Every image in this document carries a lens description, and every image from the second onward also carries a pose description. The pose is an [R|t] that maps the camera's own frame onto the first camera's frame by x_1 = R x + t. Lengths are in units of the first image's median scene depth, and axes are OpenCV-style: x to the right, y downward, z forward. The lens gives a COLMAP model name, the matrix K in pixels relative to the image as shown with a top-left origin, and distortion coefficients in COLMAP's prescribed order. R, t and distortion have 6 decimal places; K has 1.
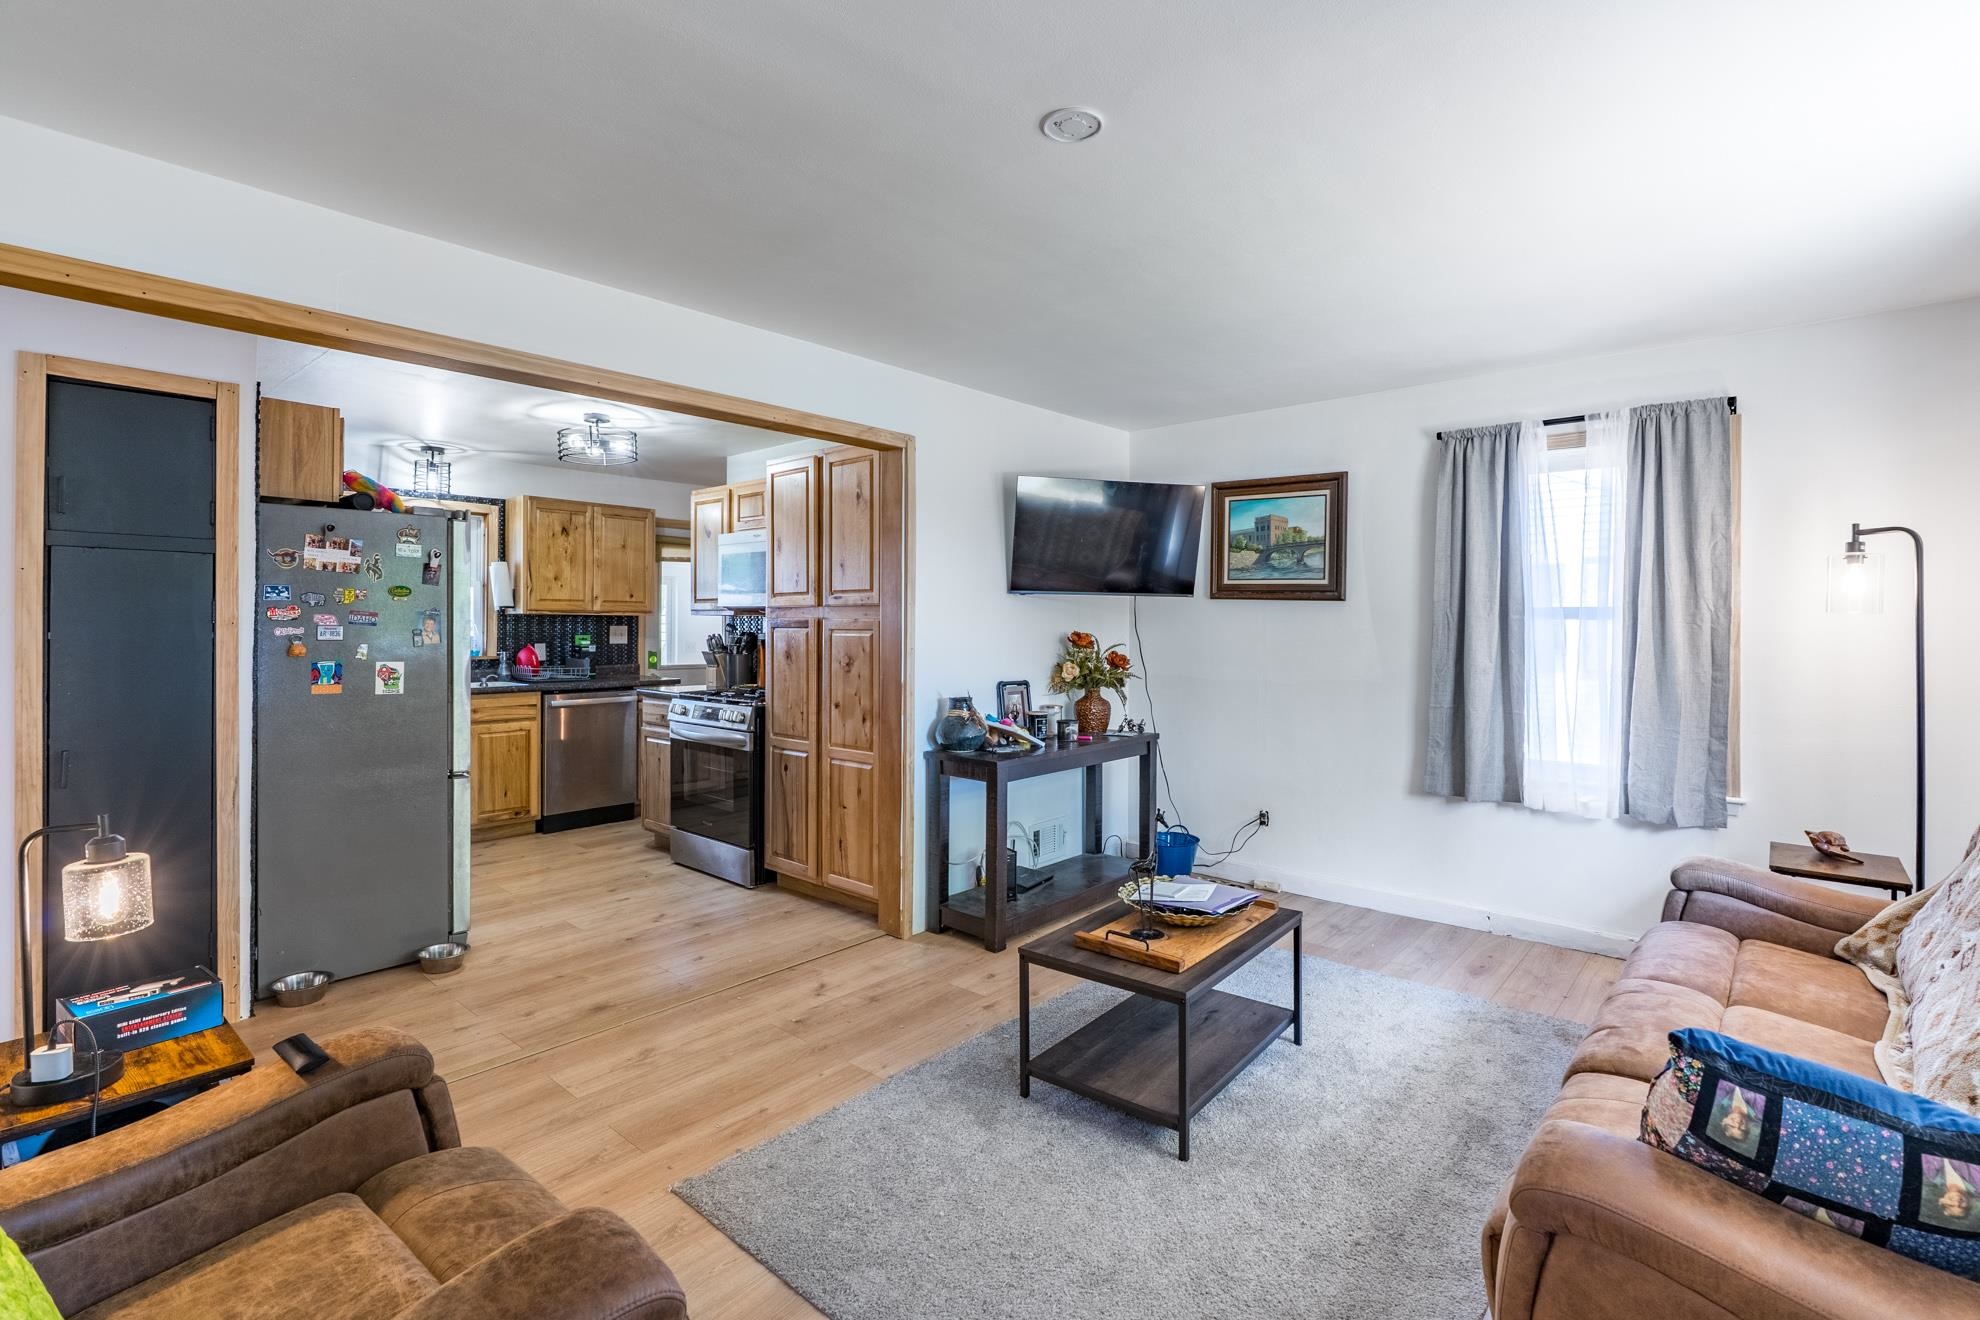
lens RADIAL K [[900.5, 0, 975.6], [0, 900.5, 644.8], [0, 0, 1]] dist [-0.000901, 0.000224]
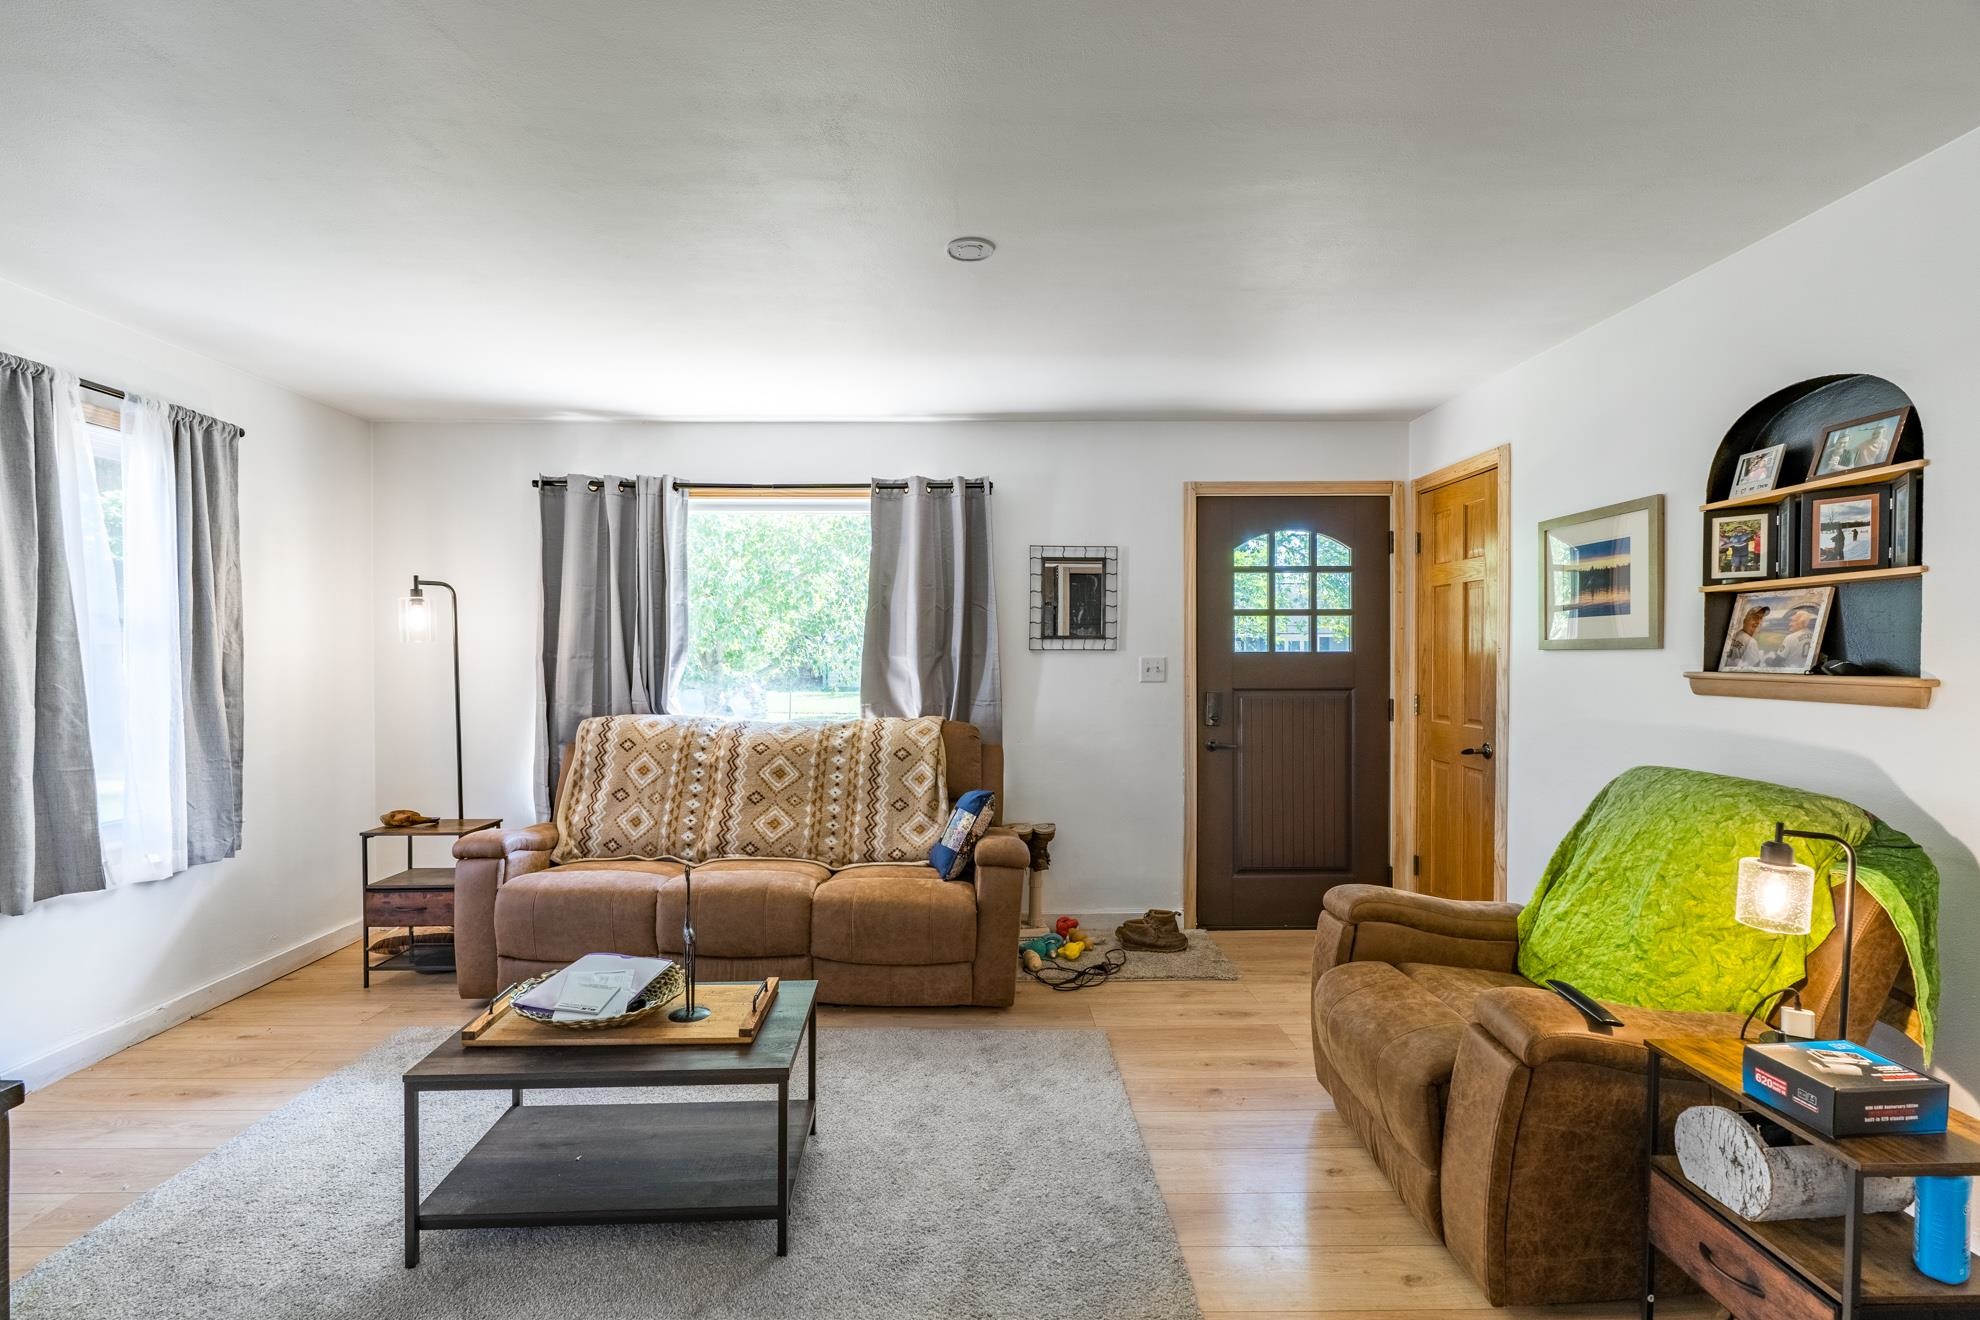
lens RADIAL K [[900.5, 0, 981.0], [0, 900.5, 663.8], [0, 0, 1]] dist [-0.000901, 0.000224]
pose [[-0.647632, -0.010029, 0.761887, -0.483886], [0.012743, 0.999631, 0.023991, -0.020631], [-0.761846, 0.025246, -0.647266, 1.021780]]
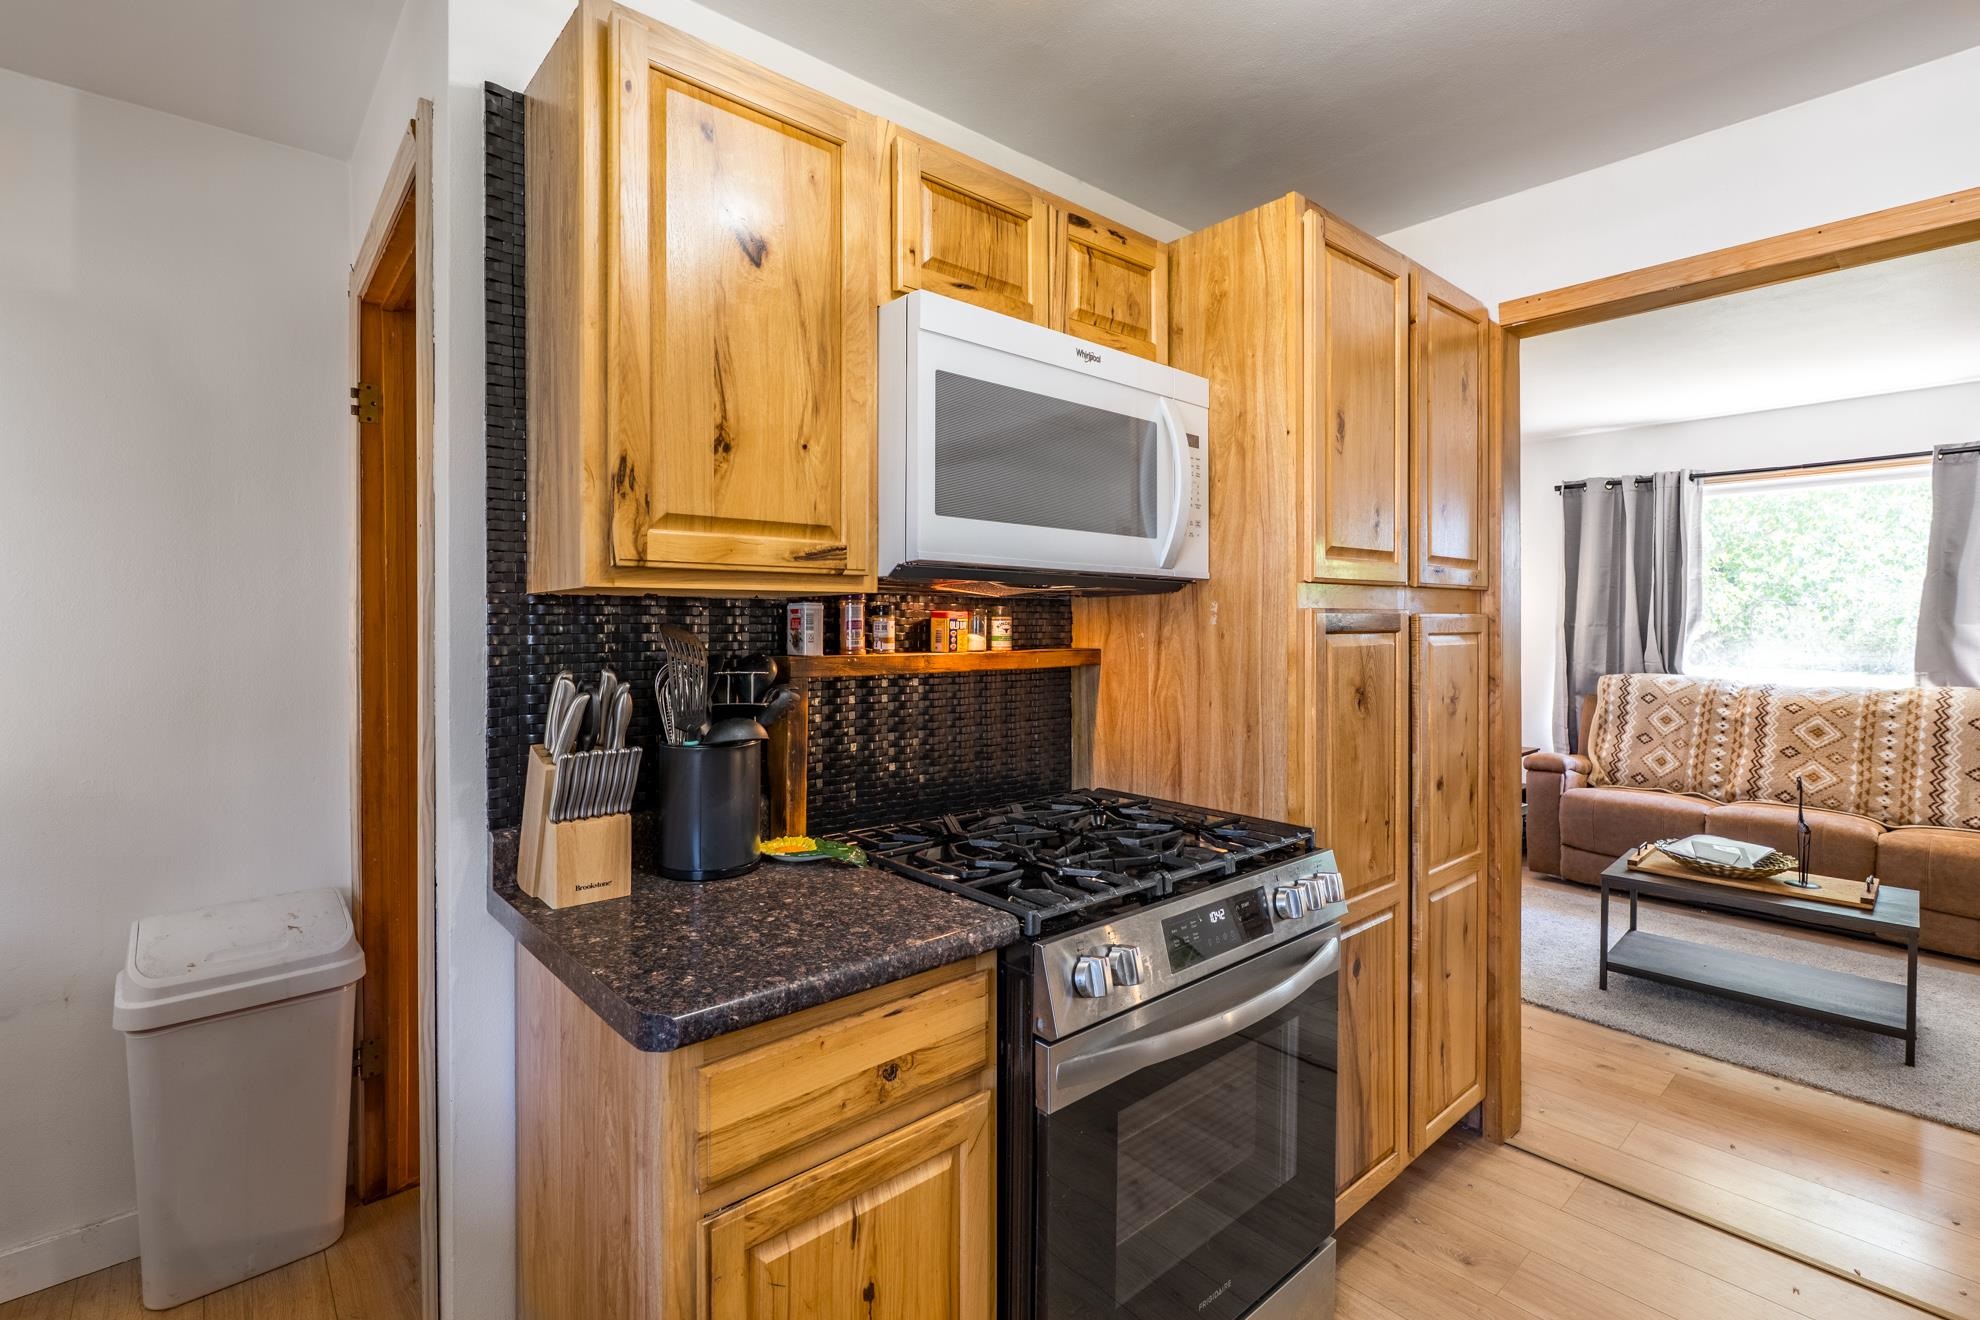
lens RADIAL K [[900.5, 0, 1028.3], [0, 900.5, 631.2], [0, 0, 1]] dist [-0.000901, 0.000224]
pose [[0.139883, -0.011688, 0.990099, -0.855831], [0.021889, 0.999722, 0.008709, -0.032183], [-0.989926, 0.020454, 0.140100, 1.409203]]
